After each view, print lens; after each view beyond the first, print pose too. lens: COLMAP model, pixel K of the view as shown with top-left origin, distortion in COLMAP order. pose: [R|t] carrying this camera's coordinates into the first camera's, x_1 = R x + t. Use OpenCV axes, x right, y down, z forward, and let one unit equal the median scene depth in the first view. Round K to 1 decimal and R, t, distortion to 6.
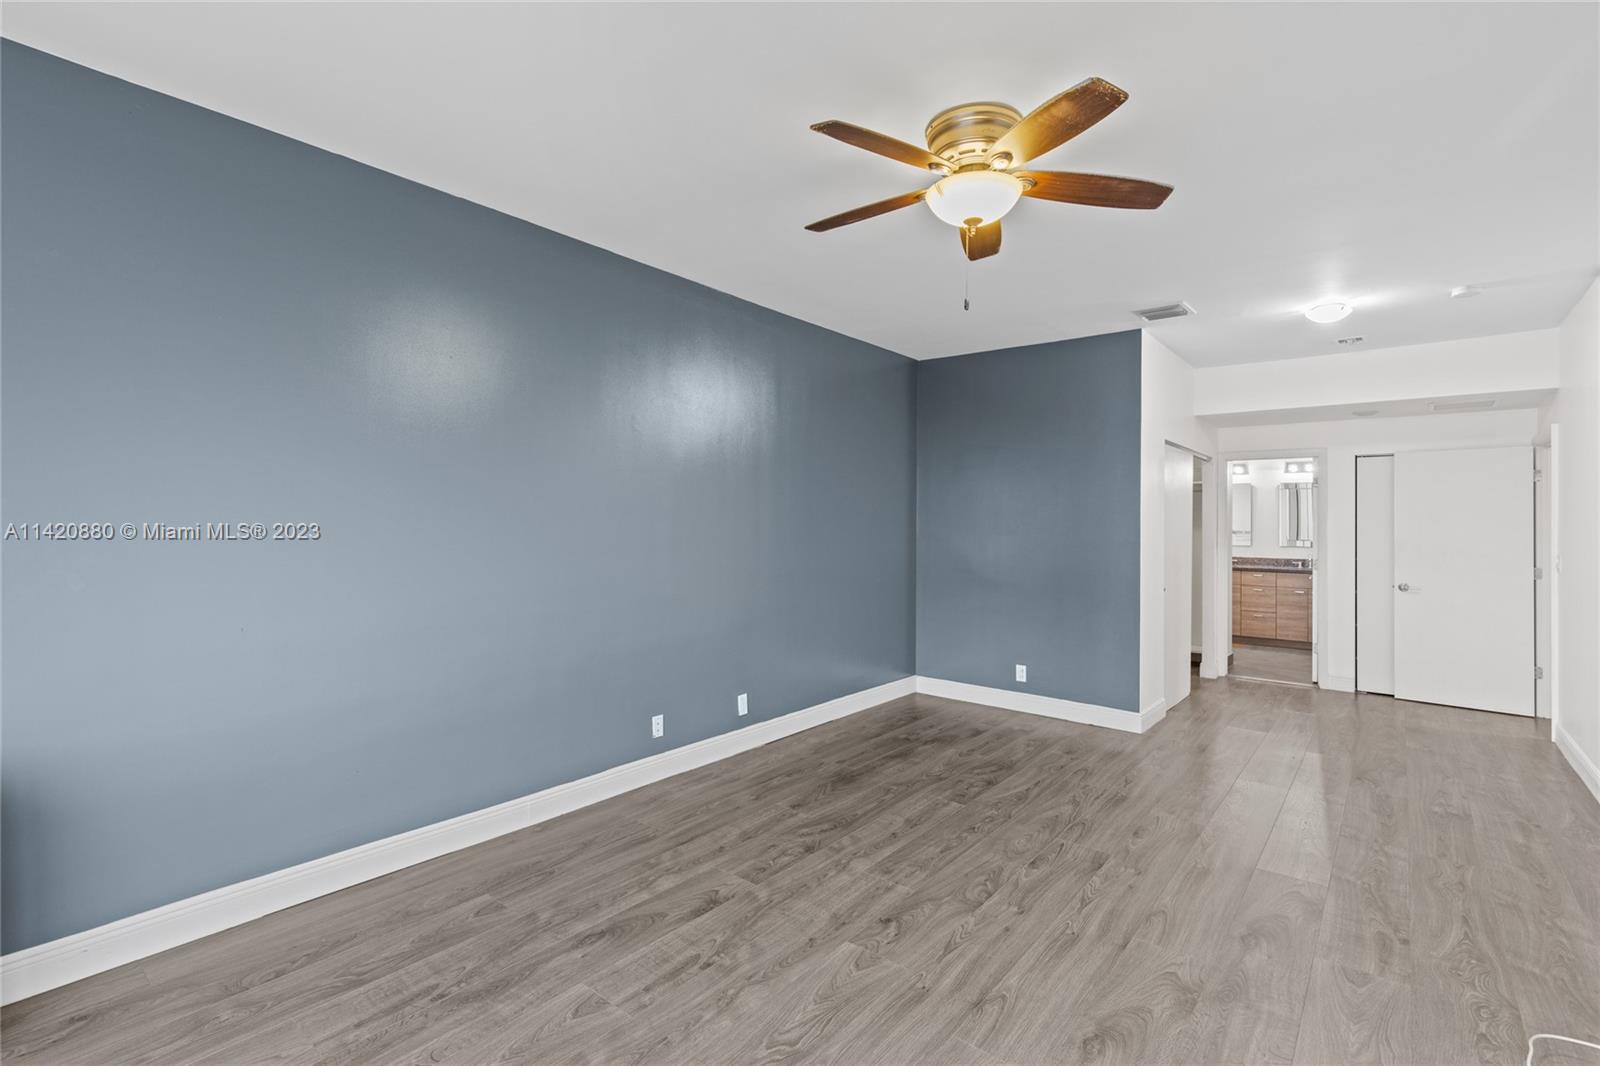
lens RADIAL K [[721.0, 0, 807.6], [0, 721.0, 537.8], [0, 0, 1]] dist [0.008361, -0.000425]
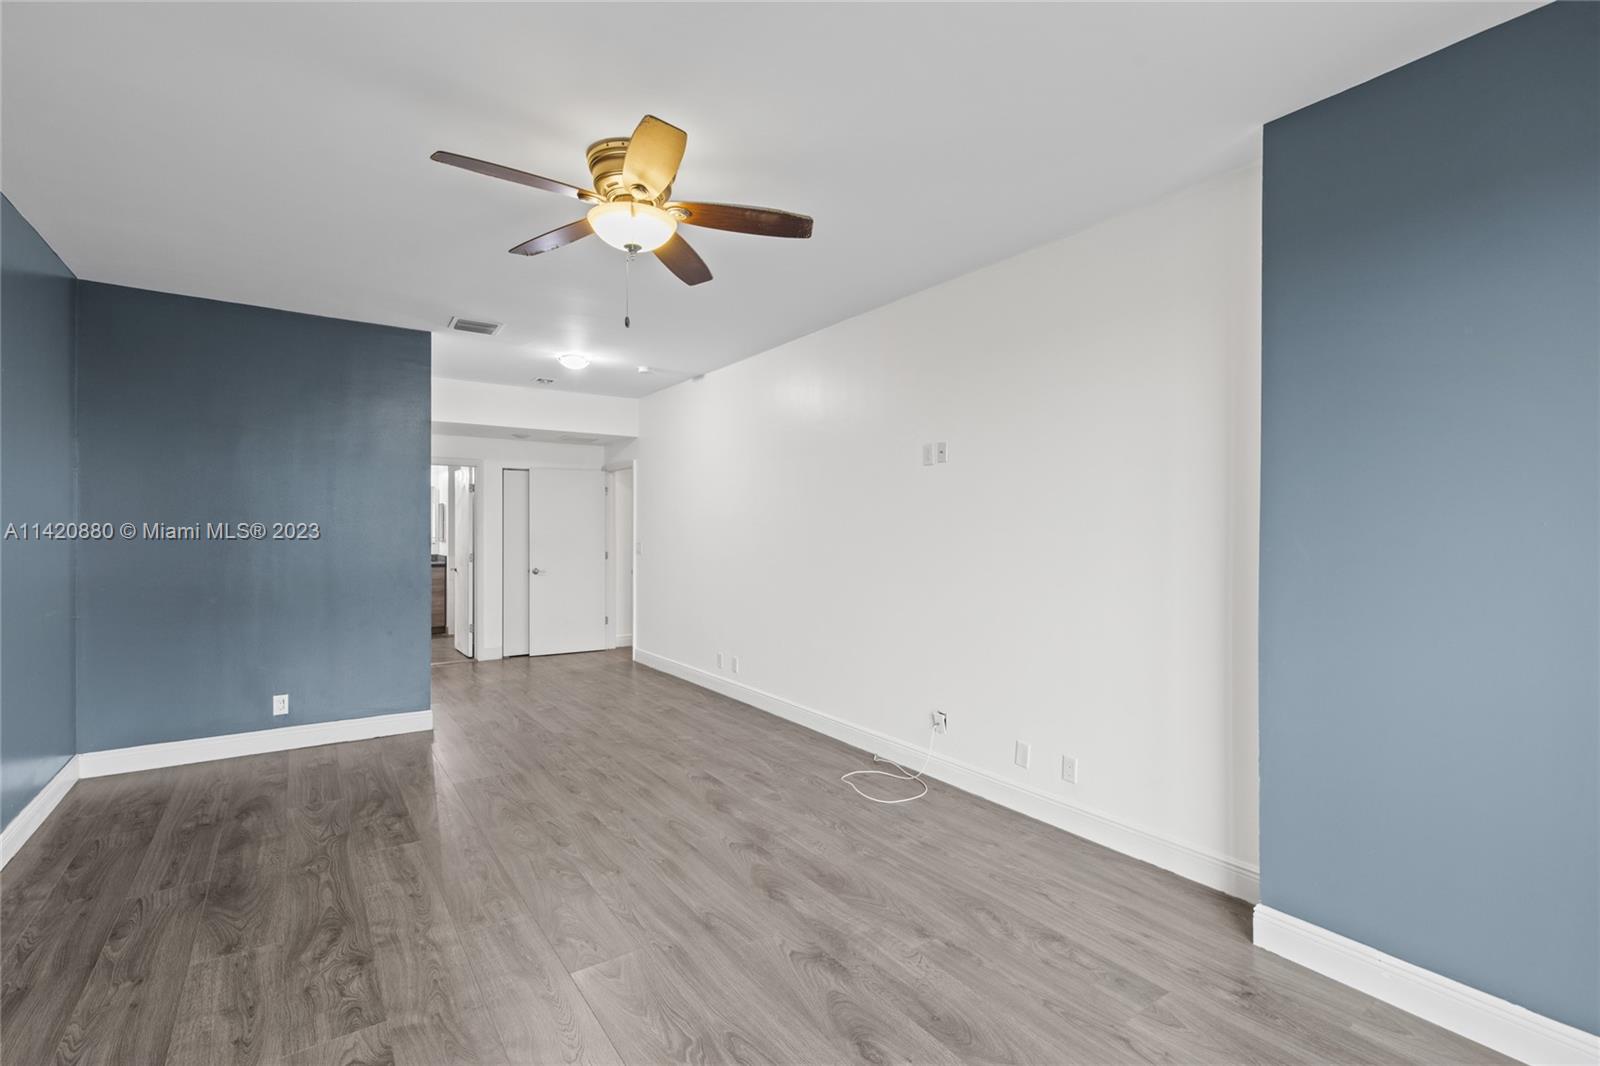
lens RADIAL K [[721.0, 0, 787.3], [0, 721.0, 537.8], [0, 0, 1]] dist [0.008361, -0.000425]
pose [[0.289117, -0.023254, 0.957011, -0.471684], [0.022009, 0.999602, 0.017640, -0.008034], [-0.957041, 0.015963, 0.289514, 0.288094]]
